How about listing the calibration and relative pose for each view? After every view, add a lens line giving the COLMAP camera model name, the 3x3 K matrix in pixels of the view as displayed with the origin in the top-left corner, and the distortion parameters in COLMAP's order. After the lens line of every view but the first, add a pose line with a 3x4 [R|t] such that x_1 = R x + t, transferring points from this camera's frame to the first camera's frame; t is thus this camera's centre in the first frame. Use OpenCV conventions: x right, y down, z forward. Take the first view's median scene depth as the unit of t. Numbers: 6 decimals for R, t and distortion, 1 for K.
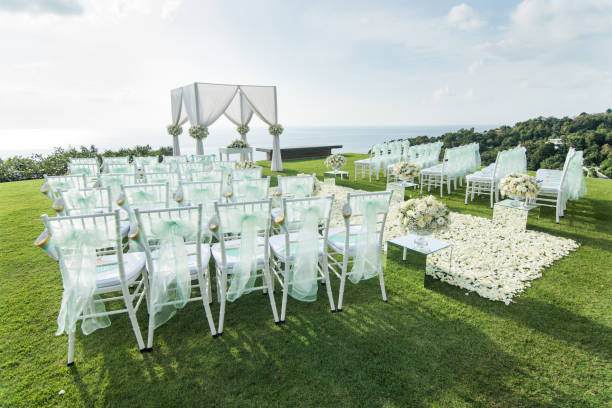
lens RADIAL K [[369.8, 0, 326.0], [0, 369.8, 203.8], [0, 0, 1]] dist [0.003380, -0.031100]
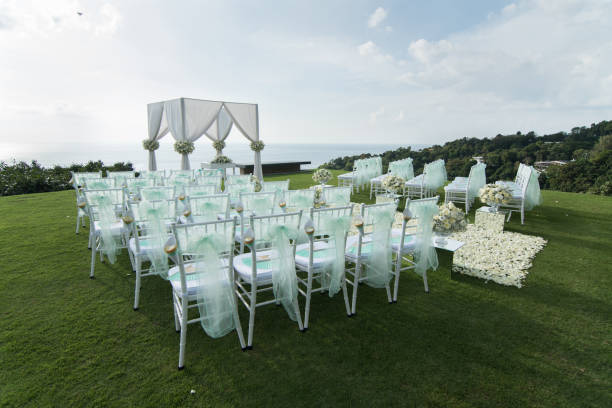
lens RADIAL K [[369.8, 0, 326.0], [0, 369.8, 203.8], [0, 0, 1]] dist [0.003380, -0.031100]
pose [[0.978908, -0.018755, 0.203441, -0.204567], [0.027968, 0.998705, -0.042507, 0.013208], [-0.202381, 0.047300, 0.978164, -0.049264]]
